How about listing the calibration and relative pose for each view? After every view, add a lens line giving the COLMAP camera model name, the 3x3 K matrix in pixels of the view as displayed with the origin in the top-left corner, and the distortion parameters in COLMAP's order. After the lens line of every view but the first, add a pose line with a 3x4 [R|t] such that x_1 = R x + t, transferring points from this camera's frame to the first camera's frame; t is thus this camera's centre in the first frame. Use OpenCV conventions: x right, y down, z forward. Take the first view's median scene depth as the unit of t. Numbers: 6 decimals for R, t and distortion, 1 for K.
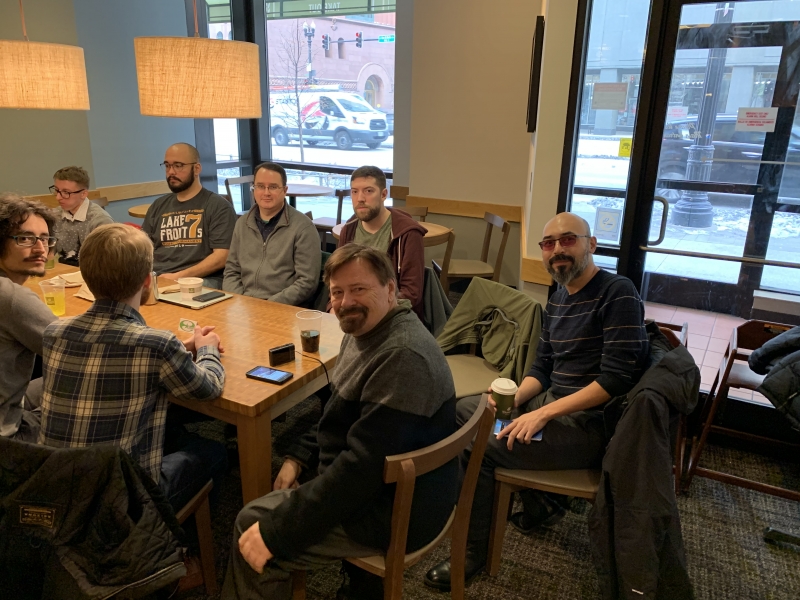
lens RADIAL K [[627.5, 0, 400.0], [0, 627.5, 300.0], [0, 0, 1]] dist [0.044934, -0.048610]
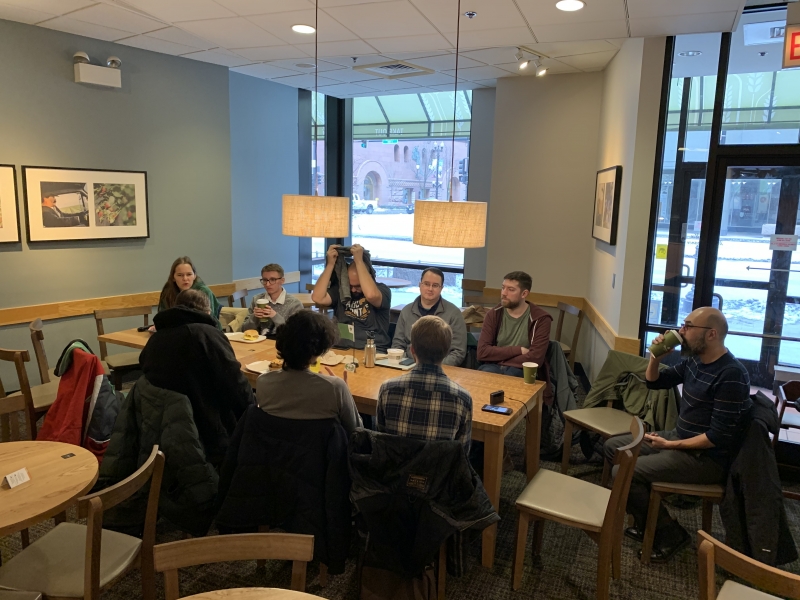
lens RADIAL K [[615.1, 0, 400.7], [0, 615.1, 281.7], [0, 0, 1]] dist [0.056110, 0.002802]
pose [[0.999977, 0.004748, 0.004898, -0.338906], [-0.003873, 0.986212, -0.165443, 0.046268], [-0.005616, 0.165420, 0.986207, -0.399585]]
